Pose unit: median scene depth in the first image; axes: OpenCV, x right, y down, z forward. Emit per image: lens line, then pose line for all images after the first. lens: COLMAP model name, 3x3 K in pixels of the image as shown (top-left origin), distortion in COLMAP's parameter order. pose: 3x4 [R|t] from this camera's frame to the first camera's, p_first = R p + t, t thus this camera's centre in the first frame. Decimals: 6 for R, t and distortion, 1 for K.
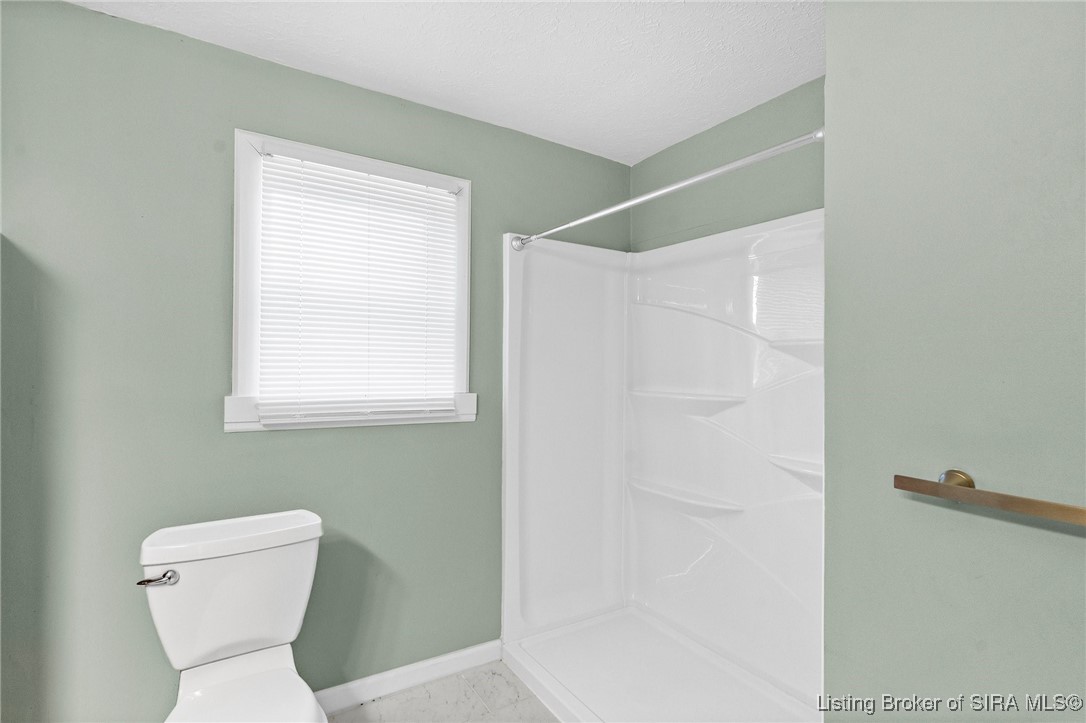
lens RADIAL K [[524.4, 0, 541.2], [0, 524.4, 365.3], [0, 0, 1]] dist [-0.002952, -0.000411]
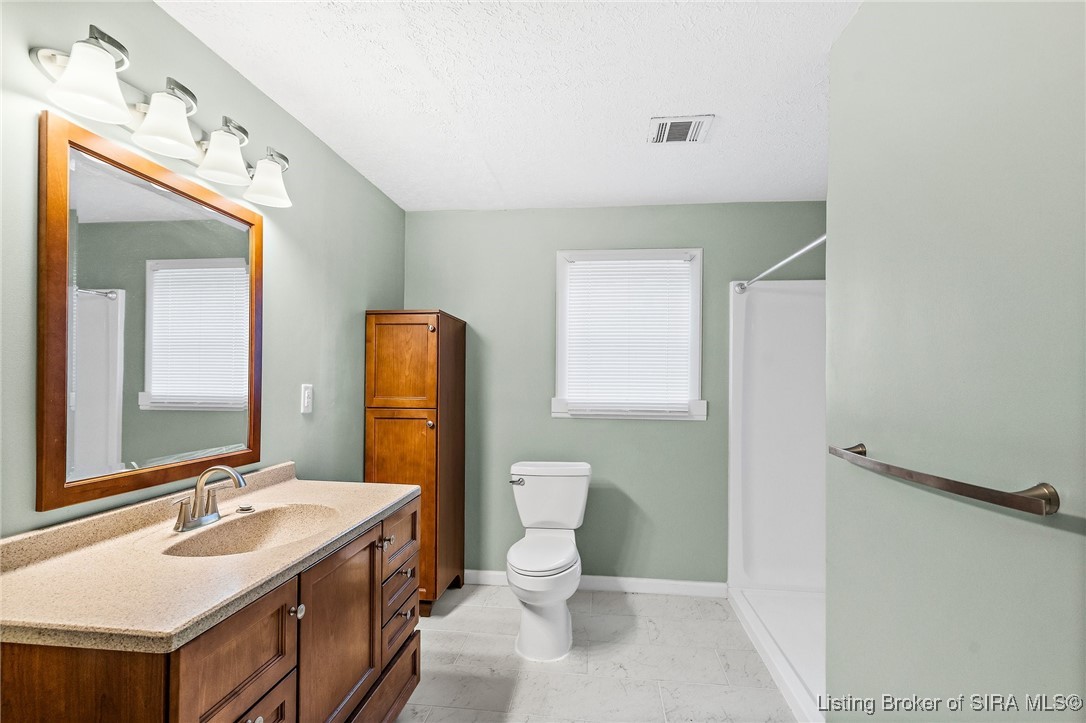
lens RADIAL K [[524.4, 0, 543.4], [0, 524.4, 368.3], [0, 0, 1]] dist [-0.002952, -0.000411]
pose [[0.787539, -0.013920, -0.616108, 0.438309], [0.005394, 0.999862, -0.015696, -0.013985], [0.616242, 0.009038, 0.787505, -0.404022]]
